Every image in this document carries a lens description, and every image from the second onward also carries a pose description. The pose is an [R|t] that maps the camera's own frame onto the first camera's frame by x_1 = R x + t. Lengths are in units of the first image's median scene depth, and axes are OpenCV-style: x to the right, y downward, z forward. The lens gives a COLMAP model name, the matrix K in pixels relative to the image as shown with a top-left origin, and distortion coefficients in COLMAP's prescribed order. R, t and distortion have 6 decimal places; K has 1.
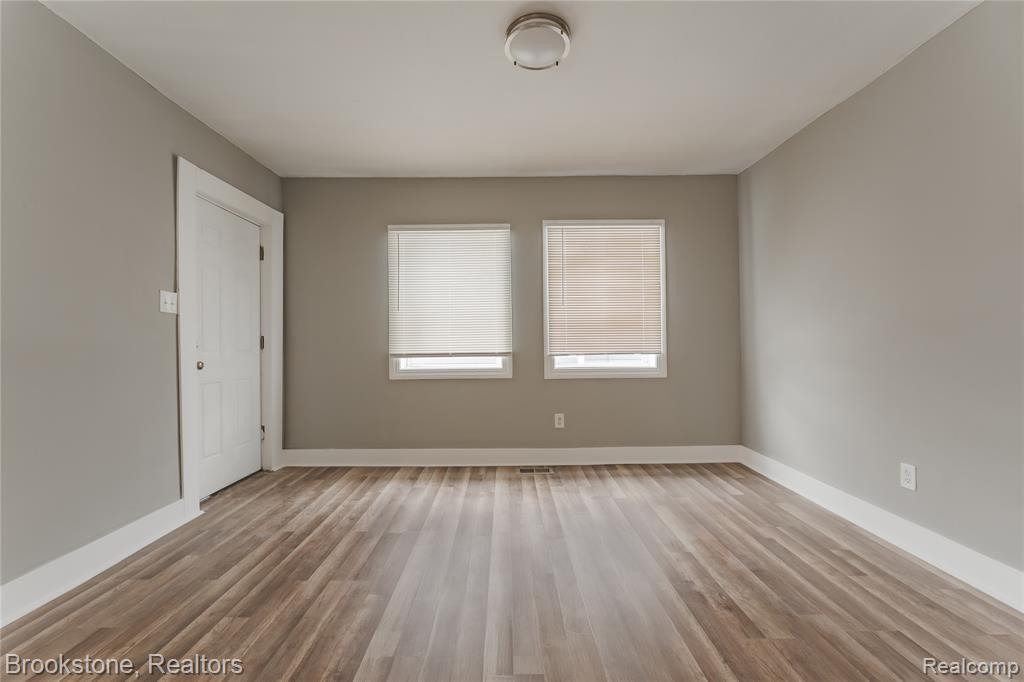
lens RADIAL K [[405.3, 0, 511.4], [0, 405.3, 346.9], [0, 0, 1]] dist [-0.001080, -0.000162]
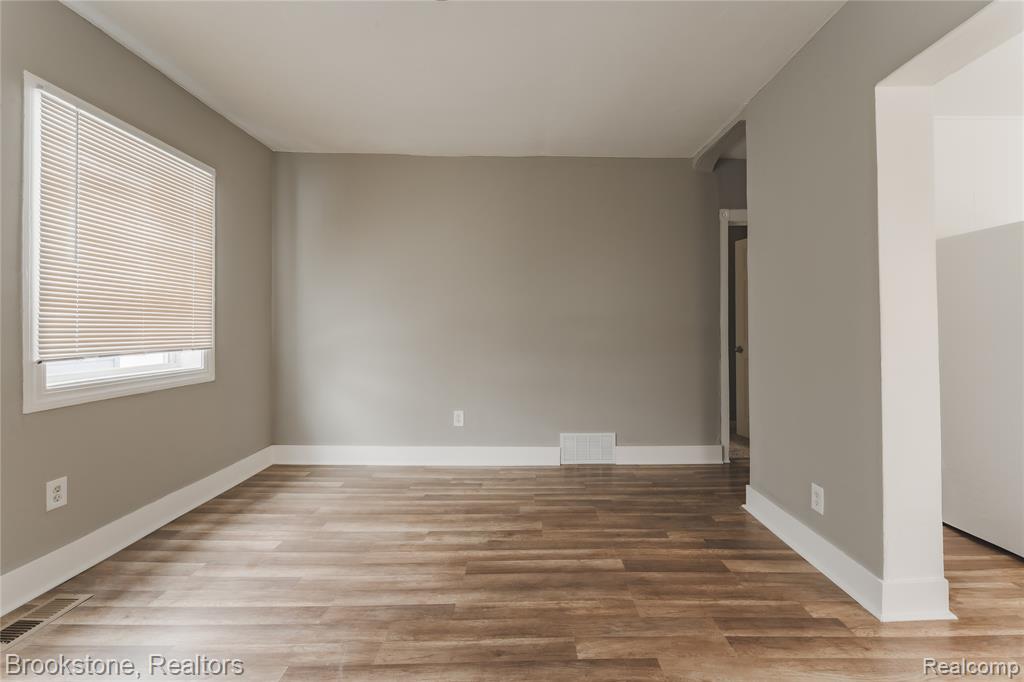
lens RADIAL K [[417.3, 0, 526.8], [0, 417.3, 327.0], [0, 0, 1]] dist [-0.001514, -0.000377]
pose [[0.009707, 0.011806, 0.999883, -0.427034], [0.008383, 0.999894, -0.011888, -0.010217], [-0.999918, 0.008498, 0.009607, 0.469256]]
